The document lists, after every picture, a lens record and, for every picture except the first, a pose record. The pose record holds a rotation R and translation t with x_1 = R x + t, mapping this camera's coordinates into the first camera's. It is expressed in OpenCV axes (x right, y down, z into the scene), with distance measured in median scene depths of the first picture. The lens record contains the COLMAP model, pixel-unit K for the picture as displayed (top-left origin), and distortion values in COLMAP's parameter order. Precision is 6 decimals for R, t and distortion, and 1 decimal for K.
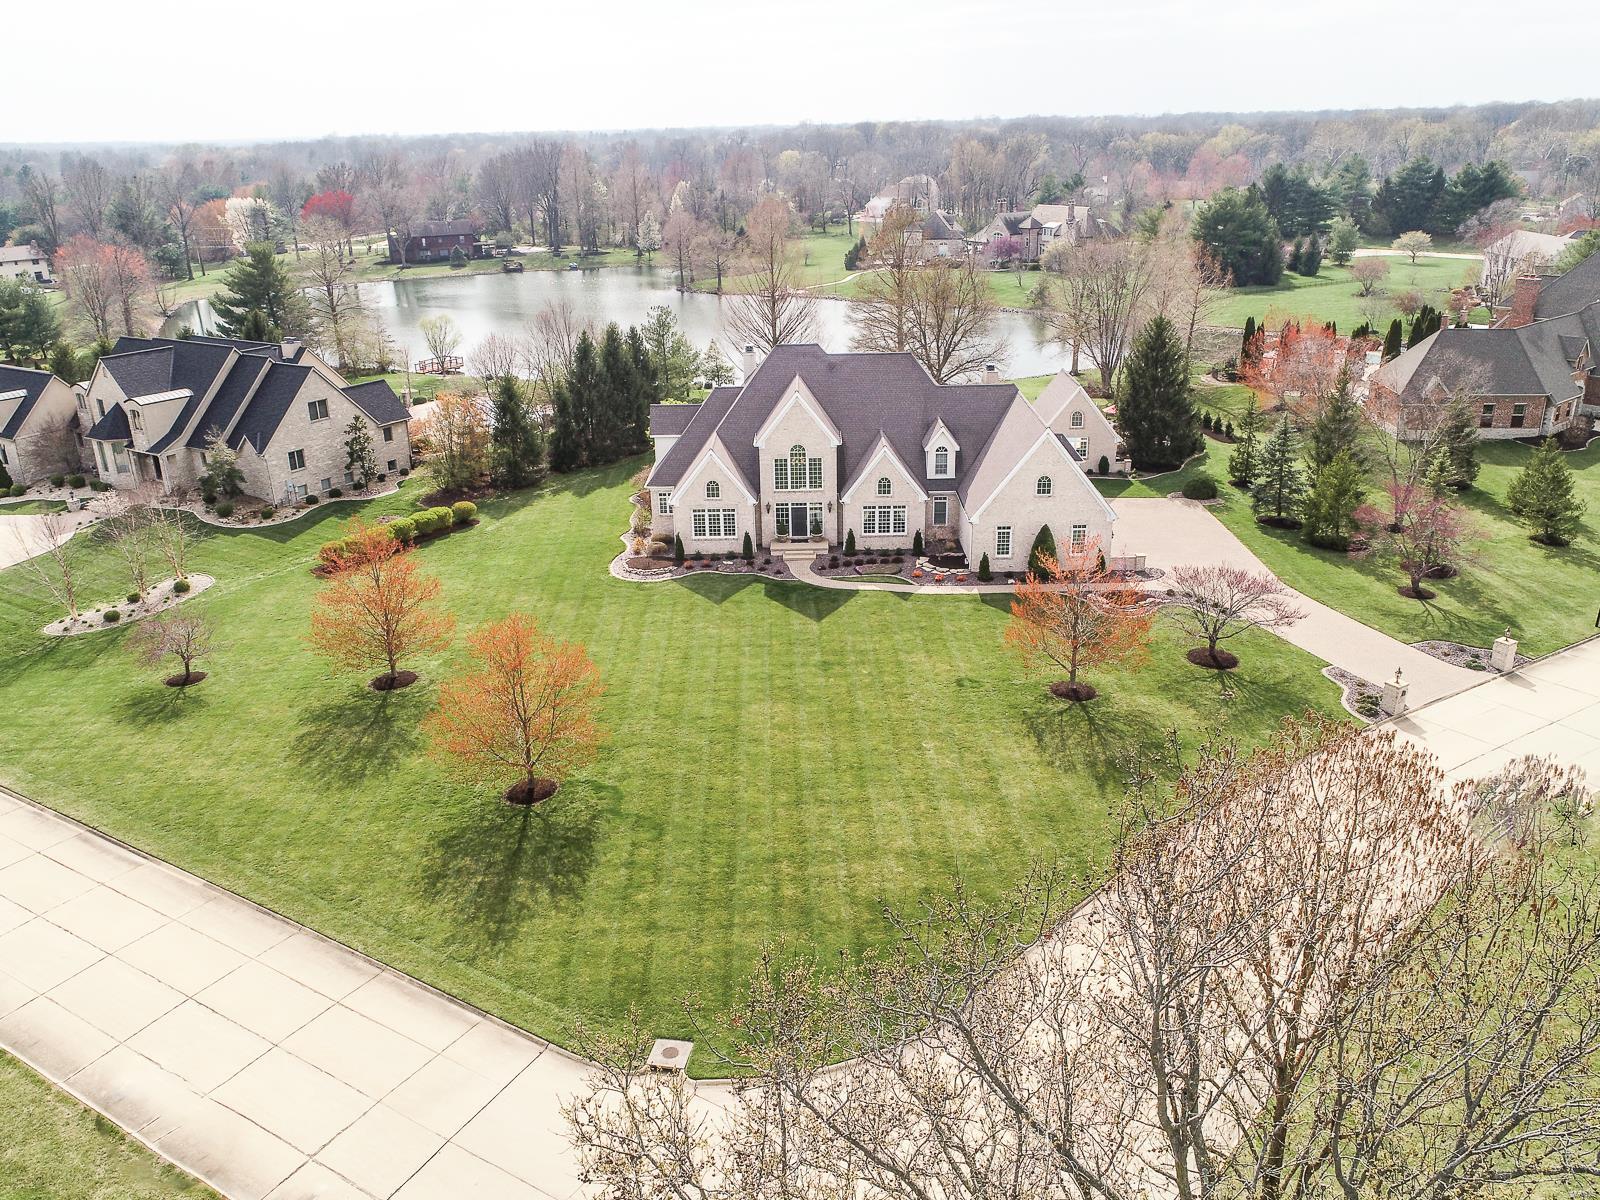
lens RADIAL K [[1259.0, 0, 800.0], [0, 1259.0, 600.0], [0, 0, 1]] dist [0.005121, -0.003636]
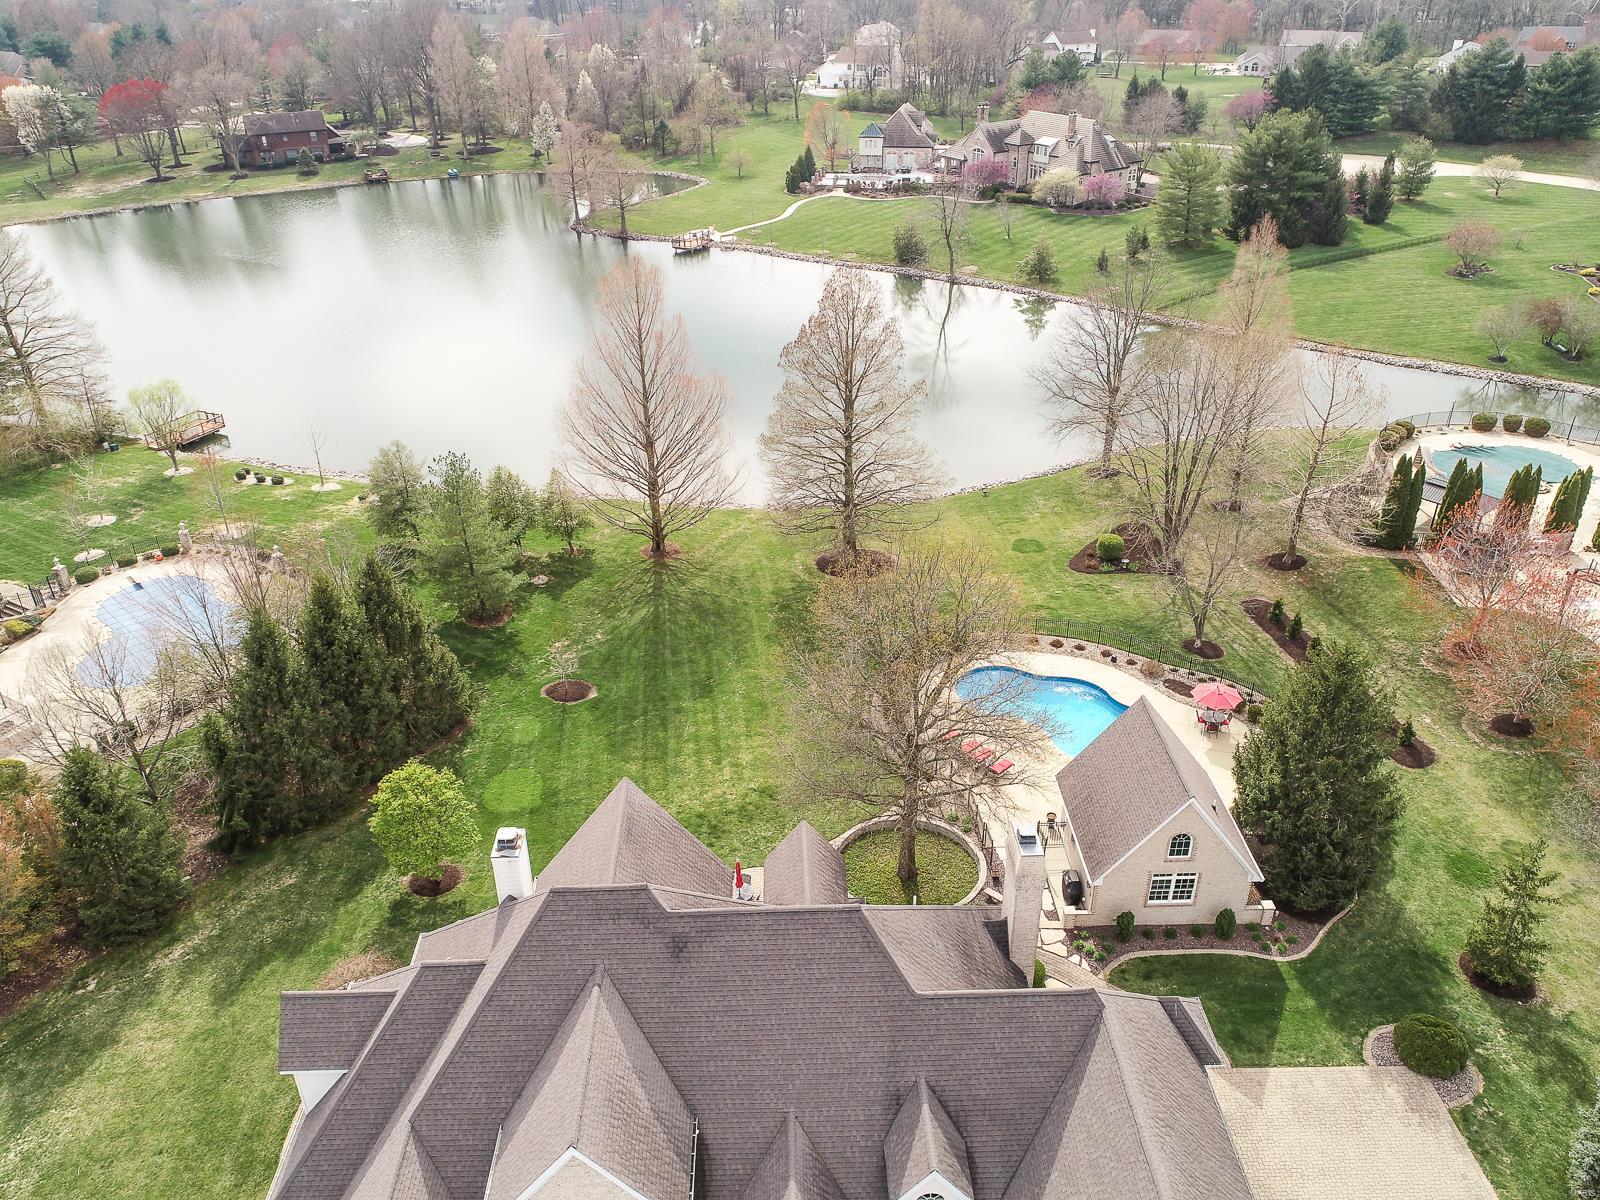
lens RADIAL K [[1211.2, 0, 800.0], [0, 1211.2, 600.0], [0, 0, 1]] dist [0.002863, -0.000005]
pose [[0.999485, -0.008193, 0.031026, 0.057325], [0.003412, 0.988507, 0.151139, -0.382022], [-0.031908, -0.150955, 0.988026, 0.626305]]
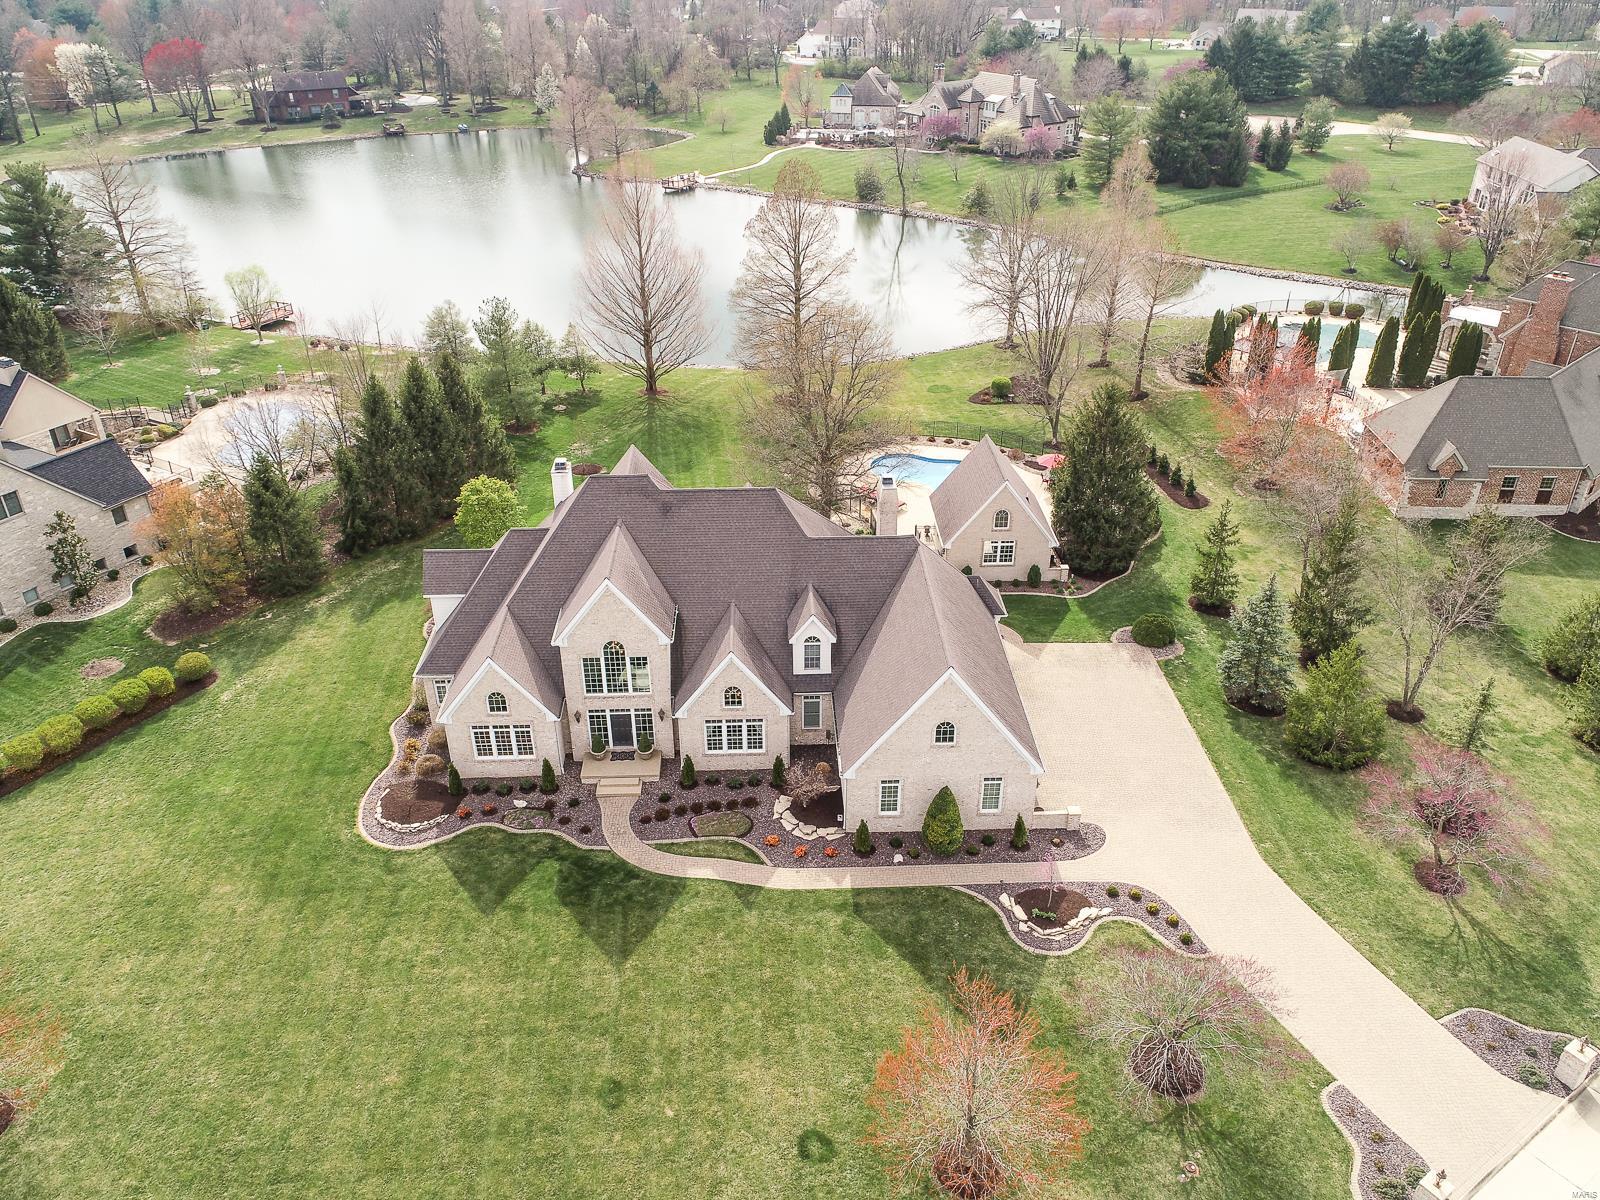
lens RADIAL K [[1211.2, 0, 800.0], [0, 1211.2, 600.0], [0, 0, 1]] dist [0.002863, -0.000005]
pose [[0.999174, -0.005192, 0.040299, 0.076966], [-0.001415, 0.986752, 0.162232, -0.257291], [-0.040607, -0.162155, 0.985929, 0.307002]]
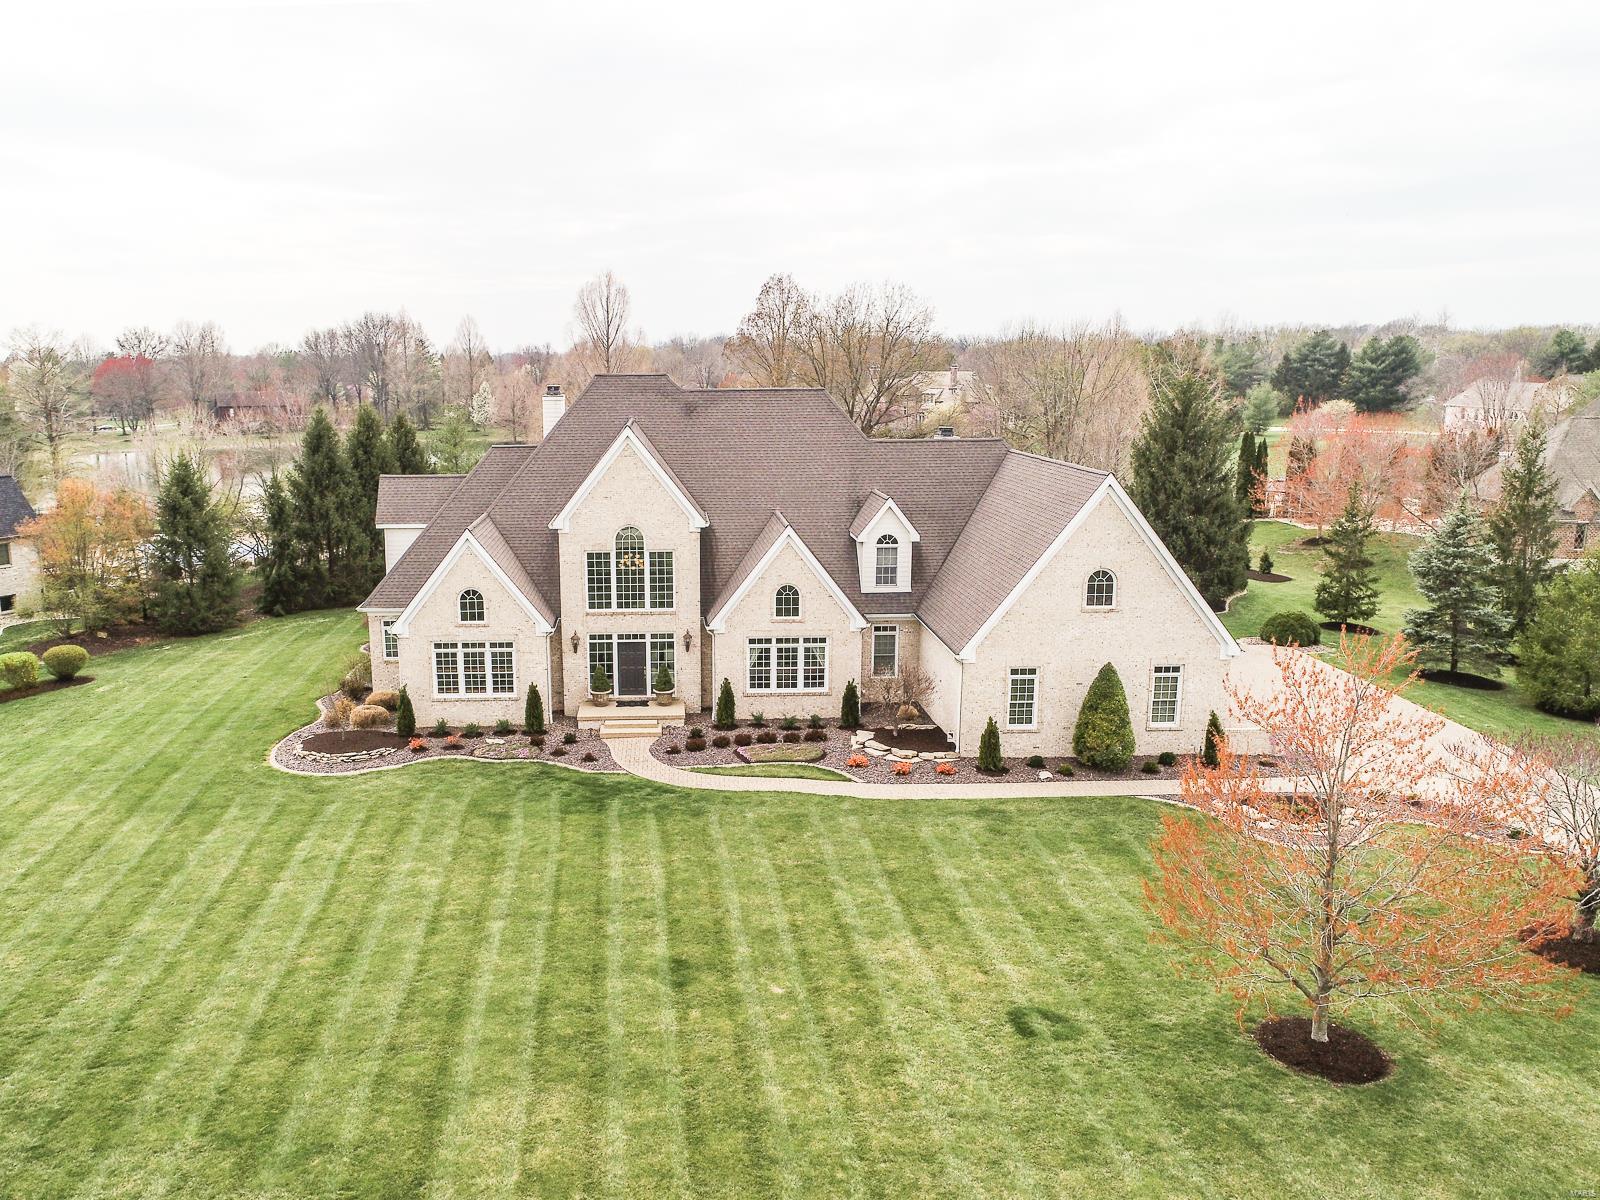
lens RADIAL K [[1253.8, 0, 693.4], [0, 1253.8, 603.5], [0, 0, 1]] dist [0.000462, 0.001460]
pose [[0.999483, 0.005583, 0.031653, 0.008891], [-0.000171, 0.985709, -0.168455, 0.002005], [-0.032142, 0.168362, 0.985201, 0.458919]]
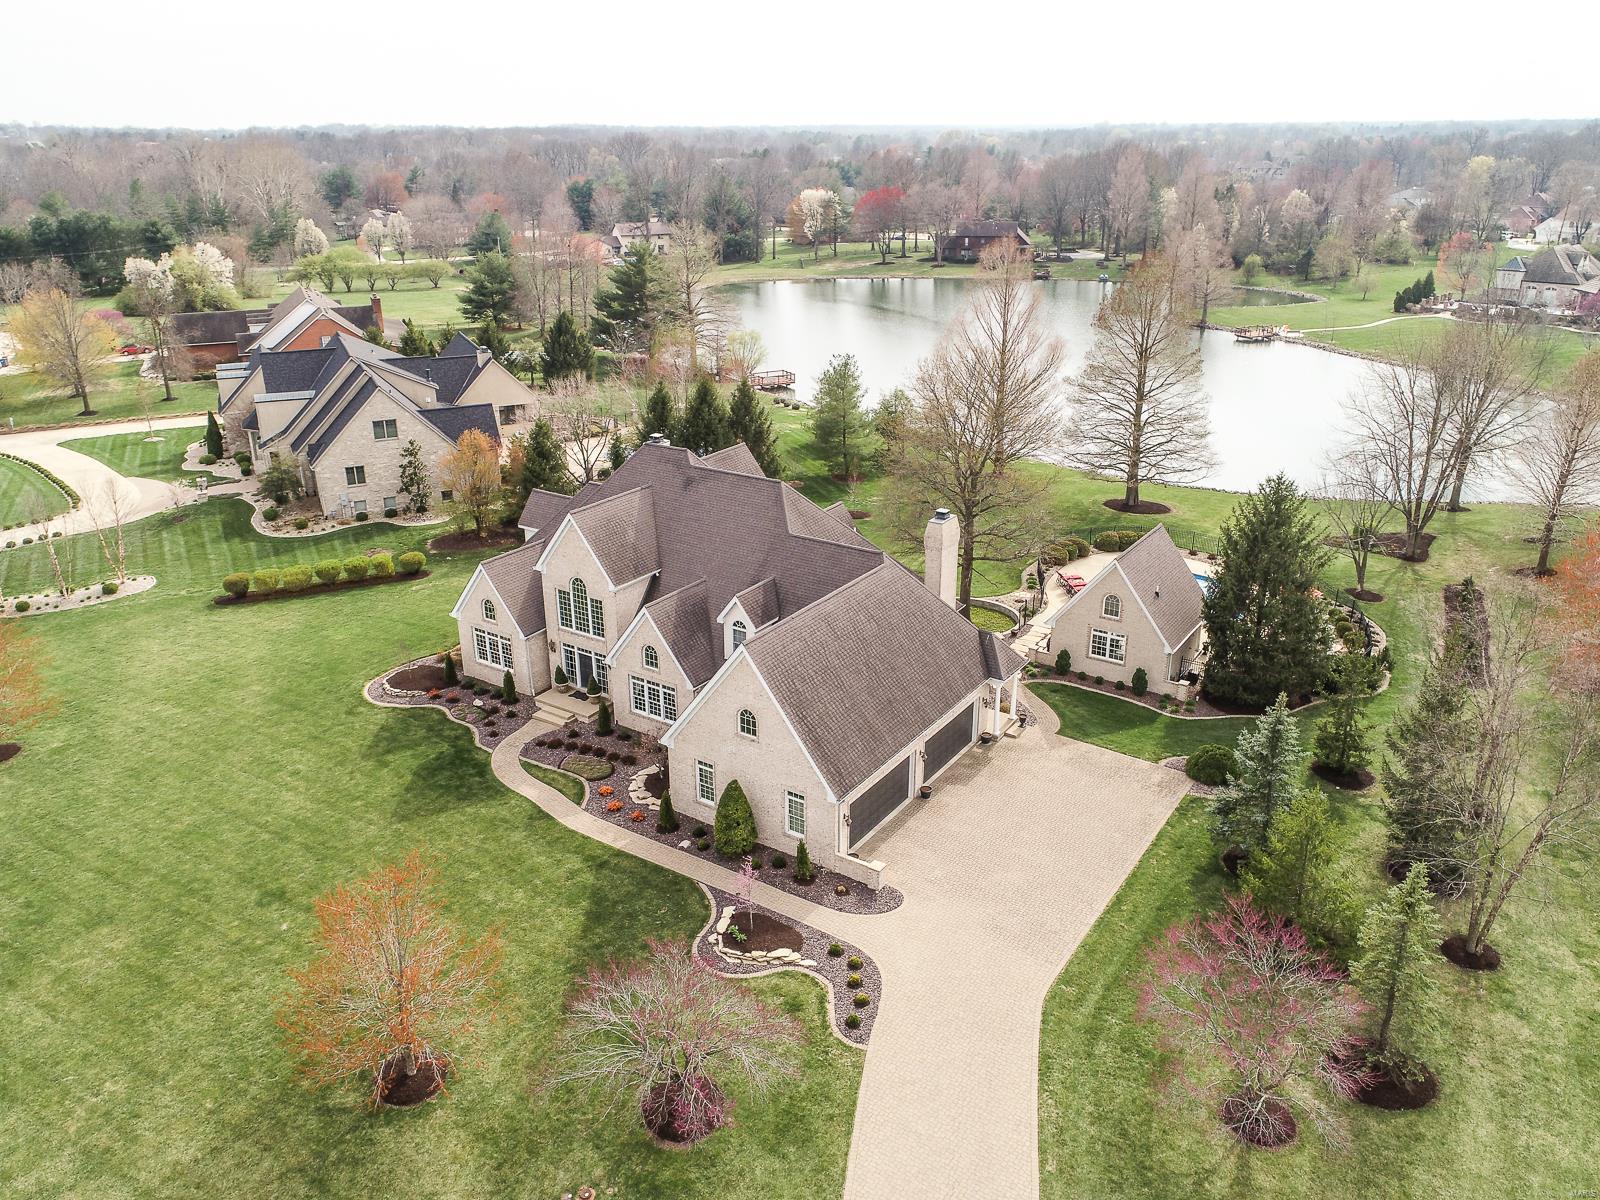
lens RADIAL K [[1211.2, 0, 800.0], [0, 1211.2, 600.0], [0, 0, 1]] dist [0.002863, -0.000005]
pose [[0.832208, 0.217114, -0.510187, 0.491213], [-0.205985, 0.975355, 0.079071, -0.195226], [0.514781, 0.039288, 0.856421, 0.425296]]
